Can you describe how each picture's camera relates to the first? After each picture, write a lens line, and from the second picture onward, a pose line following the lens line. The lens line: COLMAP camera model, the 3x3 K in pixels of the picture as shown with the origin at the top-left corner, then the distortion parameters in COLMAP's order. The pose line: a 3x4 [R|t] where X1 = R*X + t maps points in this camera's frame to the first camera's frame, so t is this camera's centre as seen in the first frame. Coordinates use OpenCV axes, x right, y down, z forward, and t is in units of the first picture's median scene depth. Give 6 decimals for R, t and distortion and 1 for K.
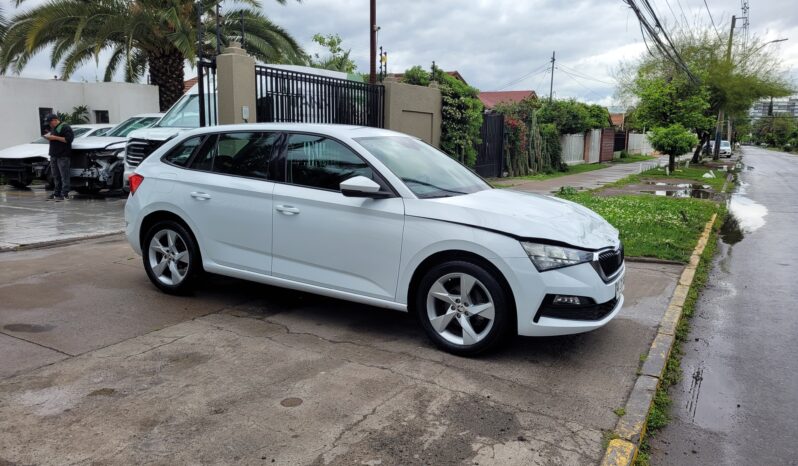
lens RADIAL K [[593.2, 0, 398.8], [0, 593.2, 281.3], [0, 0, 1]] dist [0.003875, 0.002552]
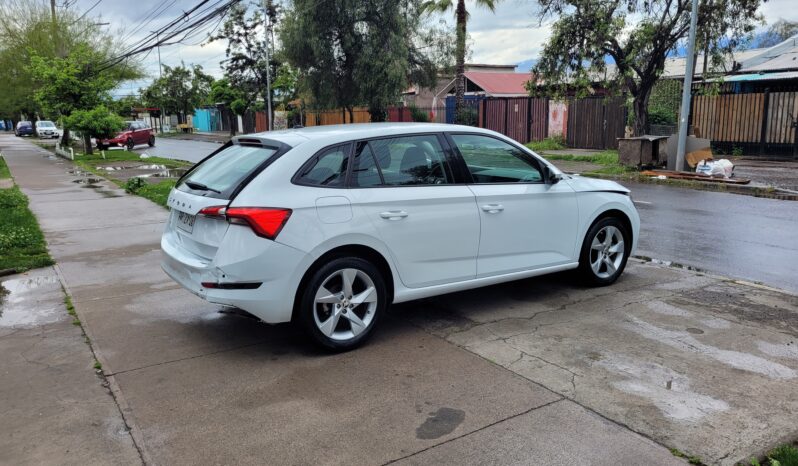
lens RADIAL K [[601.3, 0, 407.1], [0, 601.3, 231.2], [0, 0, 1]] dist [0.037848, -0.005256]
pose [[0.463570, -0.185168, 0.866496, -1.157919], [0.257415, 0.963887, 0.068265, -0.189378], [-0.847844, 0.191403, 0.494494, 0.608875]]
